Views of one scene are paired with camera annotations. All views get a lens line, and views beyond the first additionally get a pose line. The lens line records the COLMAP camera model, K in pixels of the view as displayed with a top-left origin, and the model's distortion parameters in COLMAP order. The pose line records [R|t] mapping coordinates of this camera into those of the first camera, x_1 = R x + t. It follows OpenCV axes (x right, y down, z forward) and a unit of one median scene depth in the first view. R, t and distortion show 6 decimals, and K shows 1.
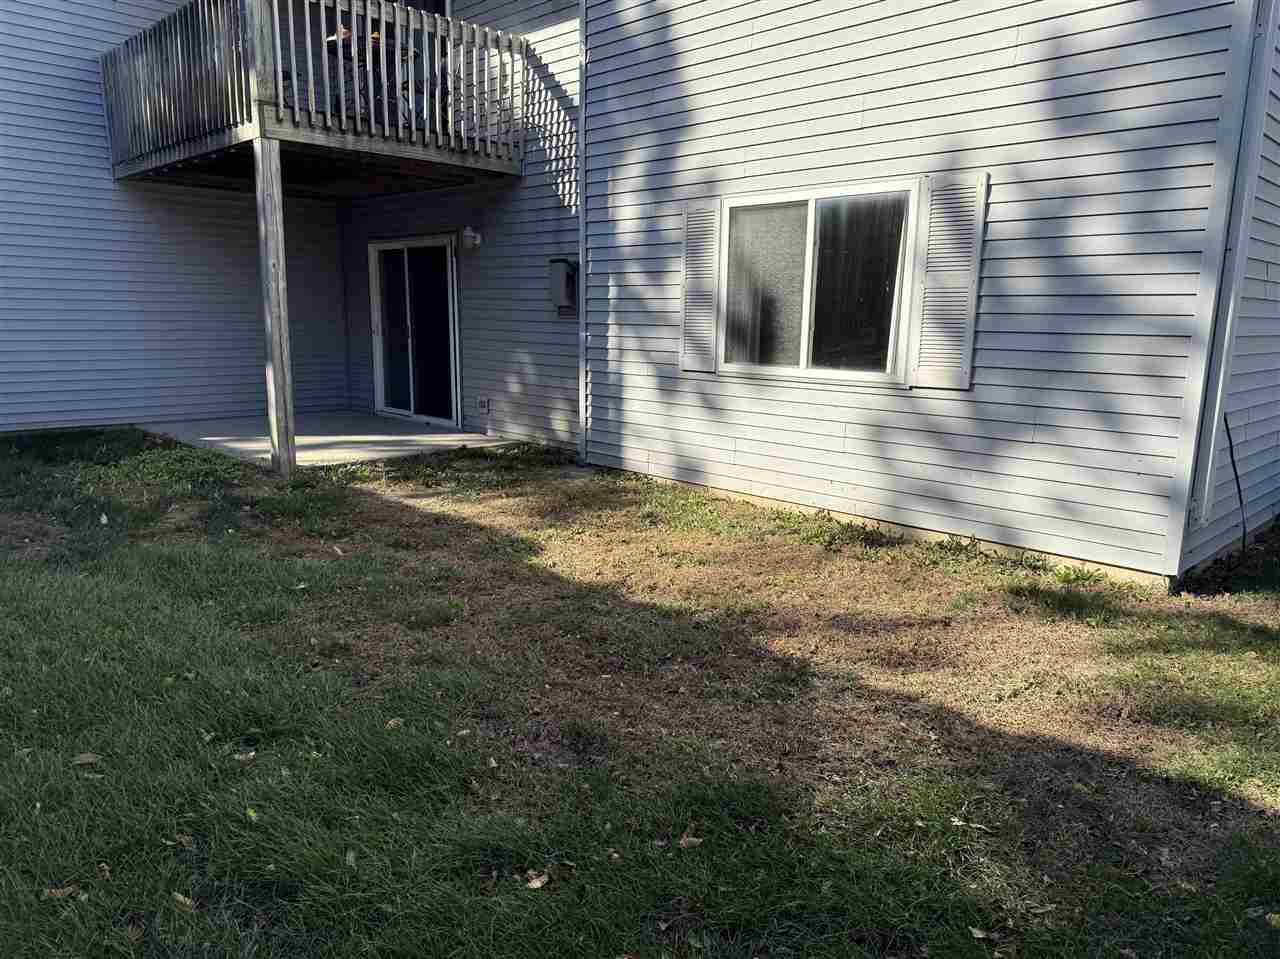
lens RADIAL K [[900.7, 0, 643.2], [0, 900.7, 487.9], [0, 0, 1]] dist [0.056342, -0.061011]
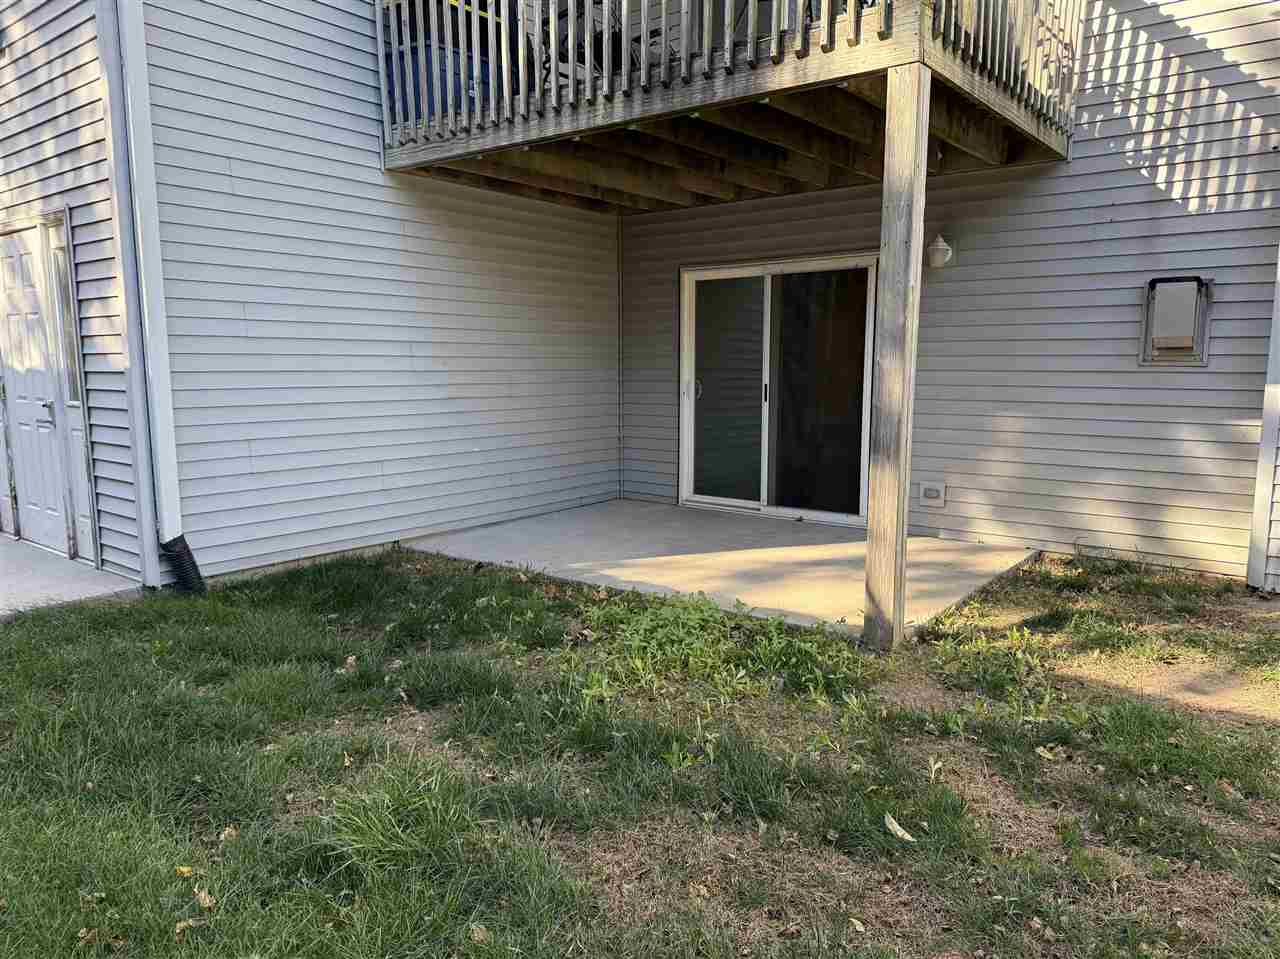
lens RADIAL K [[900.7, 0, 643.2], [0, 900.7, 487.9], [0, 0, 1]] dist [0.056342, -0.061011]
pose [[0.993523, -0.034406, 0.108298, -0.542995], [0.039566, 0.998164, -0.045859, -0.085168], [-0.106522, 0.049846, 0.993060, 0.385982]]
